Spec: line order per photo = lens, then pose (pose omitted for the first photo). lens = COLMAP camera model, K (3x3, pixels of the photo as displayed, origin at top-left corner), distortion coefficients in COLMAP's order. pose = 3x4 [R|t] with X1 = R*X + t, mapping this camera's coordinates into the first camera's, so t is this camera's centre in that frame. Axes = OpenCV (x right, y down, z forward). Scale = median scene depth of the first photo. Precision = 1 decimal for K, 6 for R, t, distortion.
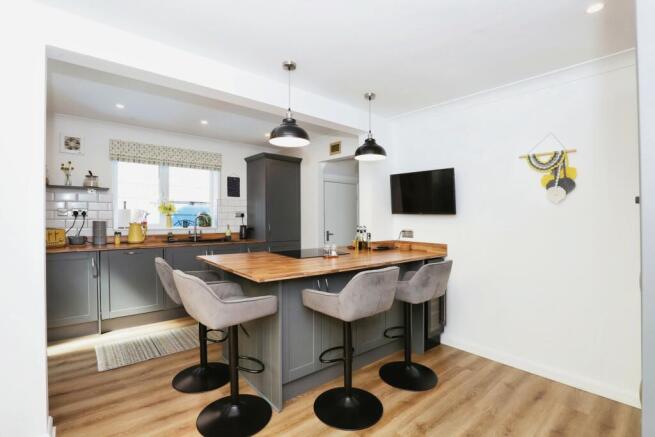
lens RADIAL K [[336.2, 0, 327.4], [0, 336.2, 237.5], [0, 0, 1]] dist [-0.001398, -0.000207]
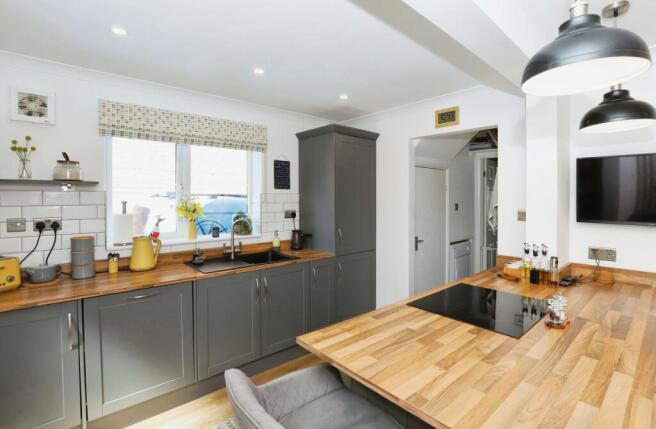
lens RADIAL K [[325.1, 0, 328.0], [0, 325.1, 214.5], [0, 0, 1]] dist [-0.010796, -0.000413]
pose [[0.998950, -0.010880, 0.044500, -0.253425], [0.011026, 0.999935, -0.003020, -0.077037], [-0.044464, 0.003507, 0.999005, 0.385009]]
